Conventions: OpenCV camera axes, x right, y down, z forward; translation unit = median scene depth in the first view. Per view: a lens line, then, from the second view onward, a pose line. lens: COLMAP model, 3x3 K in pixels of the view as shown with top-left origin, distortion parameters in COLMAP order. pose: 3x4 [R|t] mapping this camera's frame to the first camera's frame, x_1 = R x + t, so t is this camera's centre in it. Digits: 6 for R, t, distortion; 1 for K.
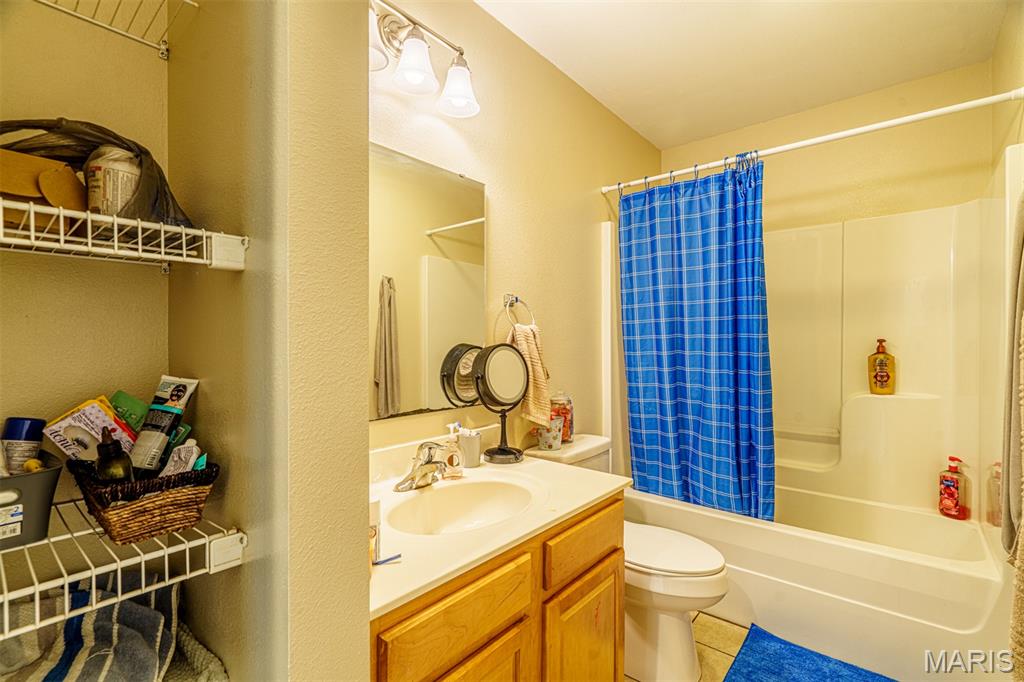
lens RADIAL K [[463.8, 0, 512.0], [0, 463.8, 341.0], [0, 0, 1]] dist [-0.000394, 0.000210]
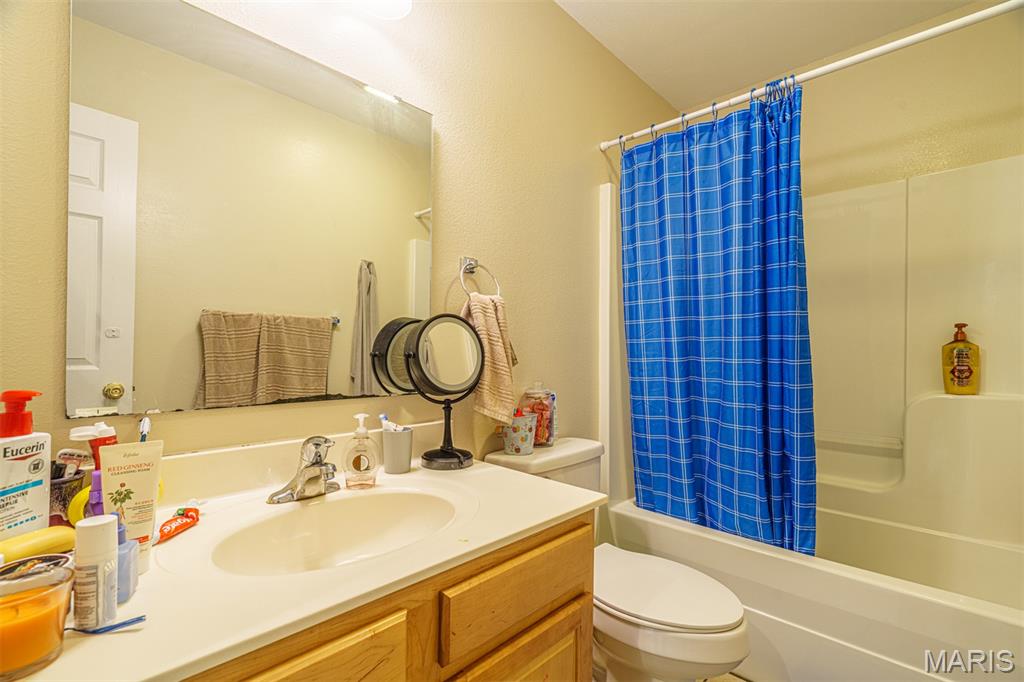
lens RADIAL K [[456.7, 0, 511.8], [0, 456.7, 349.2], [0, 0, 1]] dist [0.001212, -0.000444]
pose [[0.997264, 0.007028, -0.073585, 0.114847], [-0.007518, 0.999951, -0.006387, 0.054754], [0.073536, 0.006922, 0.997269, 0.201259]]
